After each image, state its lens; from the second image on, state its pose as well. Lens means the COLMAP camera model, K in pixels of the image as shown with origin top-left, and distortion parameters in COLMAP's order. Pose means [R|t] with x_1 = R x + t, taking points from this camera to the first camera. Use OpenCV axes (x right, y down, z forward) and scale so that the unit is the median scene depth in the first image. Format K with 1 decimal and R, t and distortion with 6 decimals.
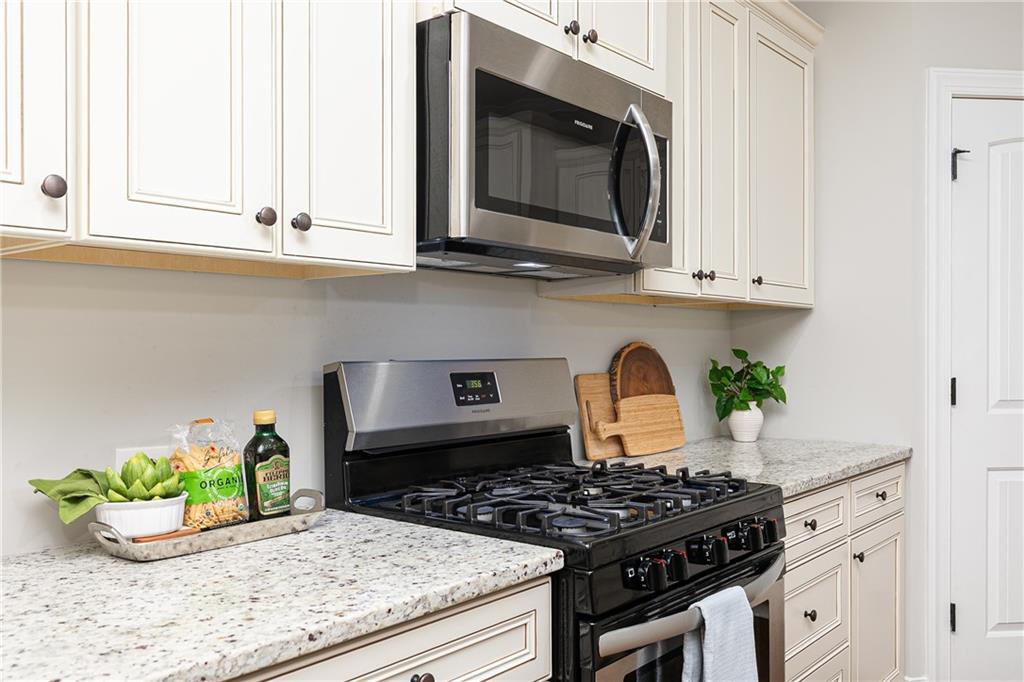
lens RADIAL K [[870.2, 0, 508.3], [0, 870.2, 346.4], [0, 0, 1]] dist [0.002388, 0.006450]
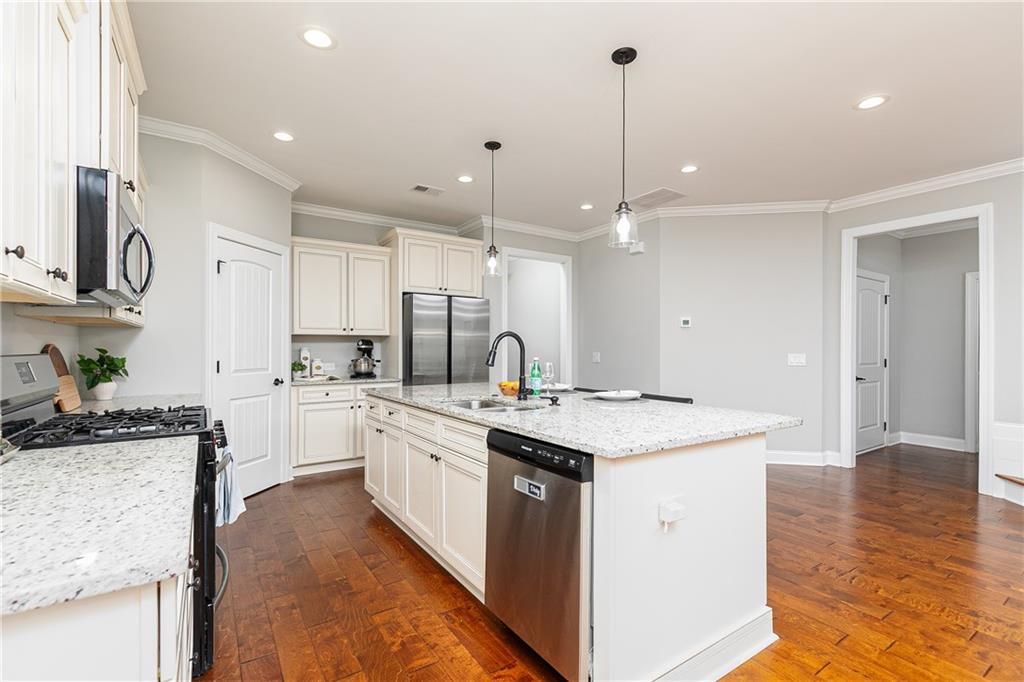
lens RADIAL K [[460.5, 0, 510.6], [0, 460.5, 343.7], [0, 0, 1]] dist [0.005177, -0.000983]
pose [[0.281887, 0.009174, 0.959404, -0.620855], [-0.002373, 0.999958, -0.008864, 0.000019], [-0.959445, 0.000222, 0.281897, -0.098392]]
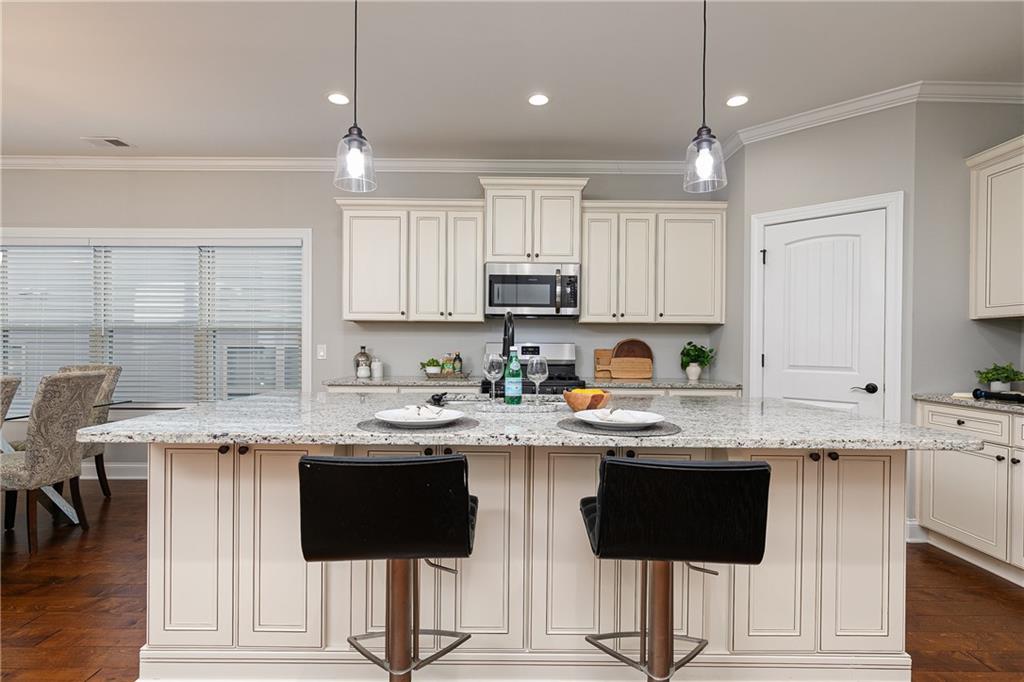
lens RADIAL K [[507.0, 0, 511.0], [0, 507.0, 342.7], [0, 0, 1]] dist [-0.001148, -0.000210]
pose [[0.645317, 0.002163, -0.763911, 1.576243], [-0.007658, 0.999964, -0.003639, 0.024102], [0.763876, 0.008198, 0.645311, -0.448722]]
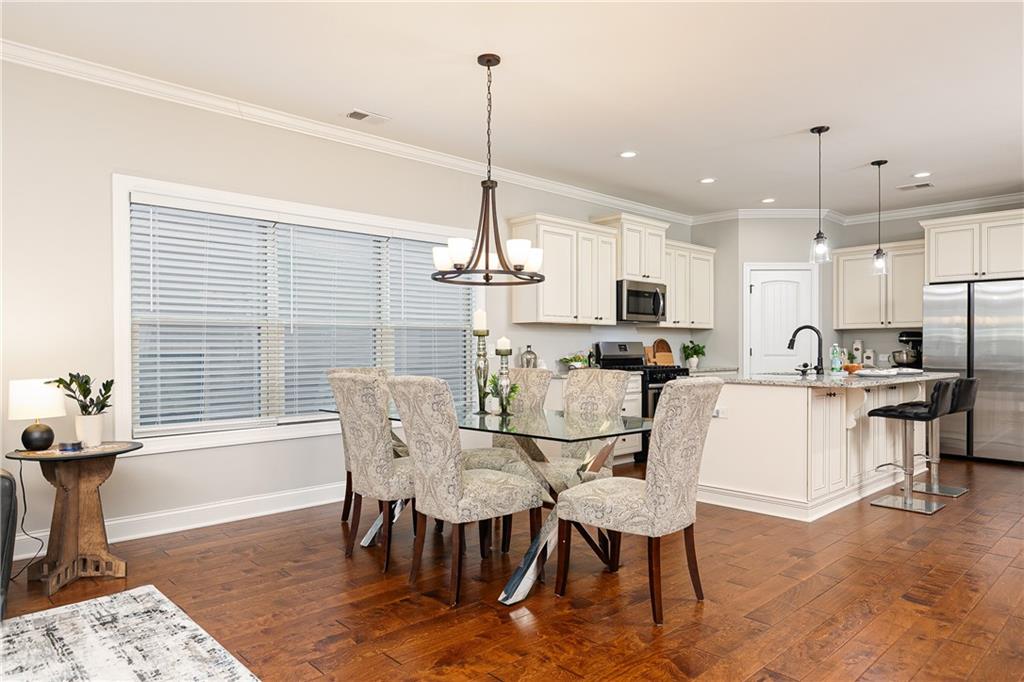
lens RADIAL K [[650.7, 0, 512.9], [0, 650.7, 345.4], [0, 0, 1]] dist [-0.005138, 0.005134]
pose [[0.993423, 0.000266, -0.114506, -0.231690], [-0.000498, 0.999998, -0.001992, 0.043497], [0.114505, 0.002036, 0.993421, -2.616170]]
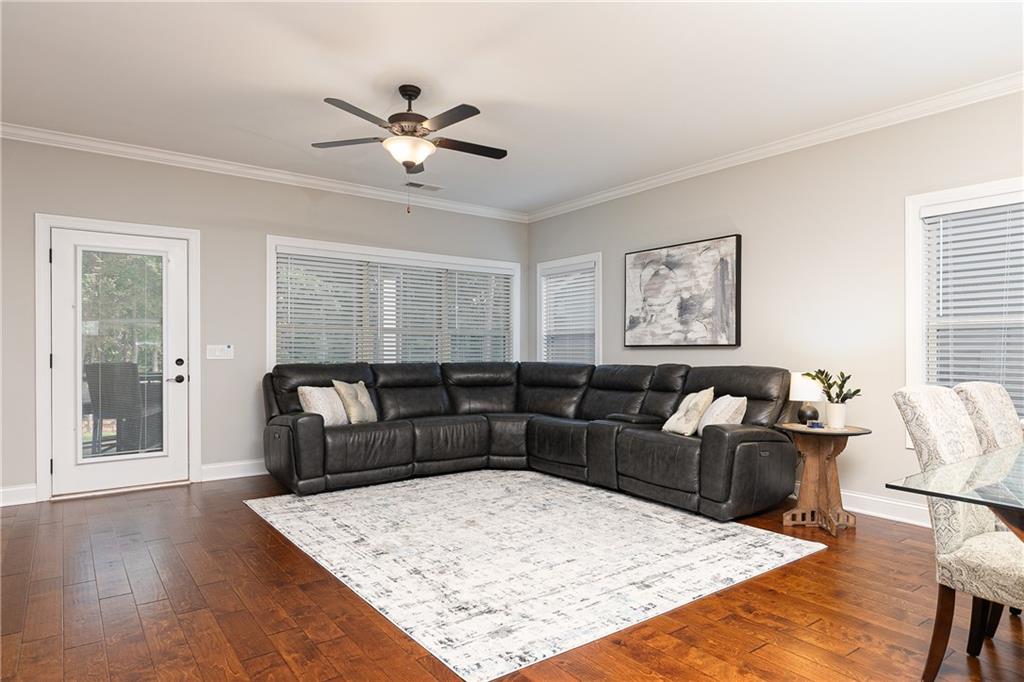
lens RADIAL K [[599.5, 0, 511.3], [0, 599.5, 350.5], [0, 0, 1]] dist [0.016444, -0.000434]
pose [[-0.240006, 0.002236, -0.970769, 0.657892], [-0.002065, 0.999994, 0.002814, 0.044346], [0.970769, 0.002680, -0.240000, -1.630185]]
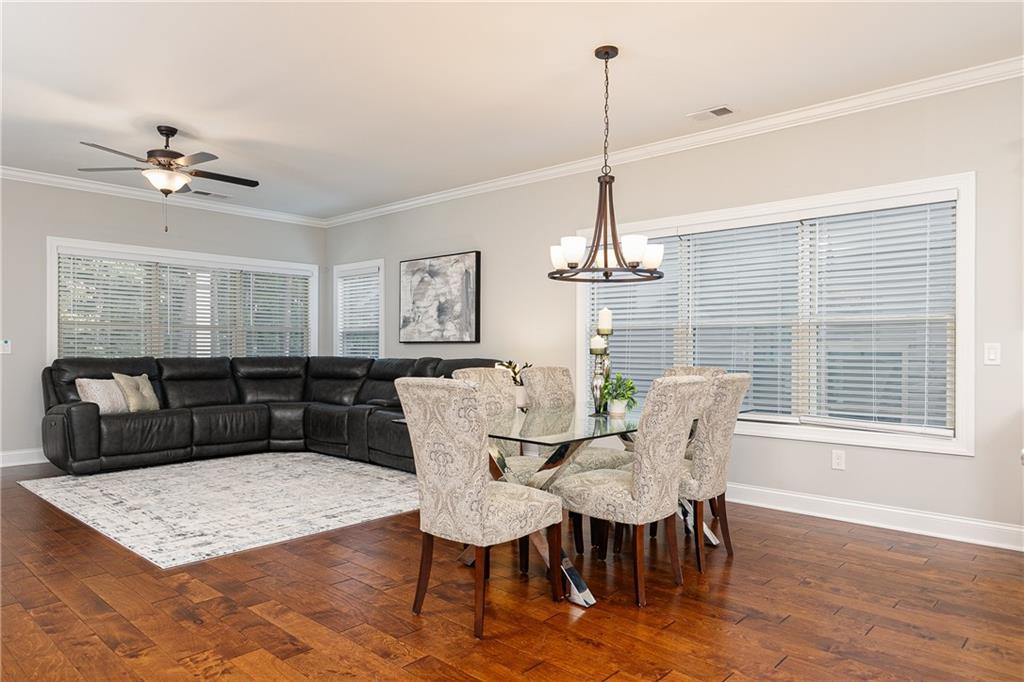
lens RADIAL K [[650.7, 0, 518.0], [0, 650.7, 348.1], [0, 0, 1]] dist [-0.005138, 0.005134]
pose [[-0.045296, 0.003889, -0.998966, 1.301650], [-0.003693, 0.999985, 0.004060, 0.044965], [0.998967, 0.003873, -0.045281, -0.952736]]
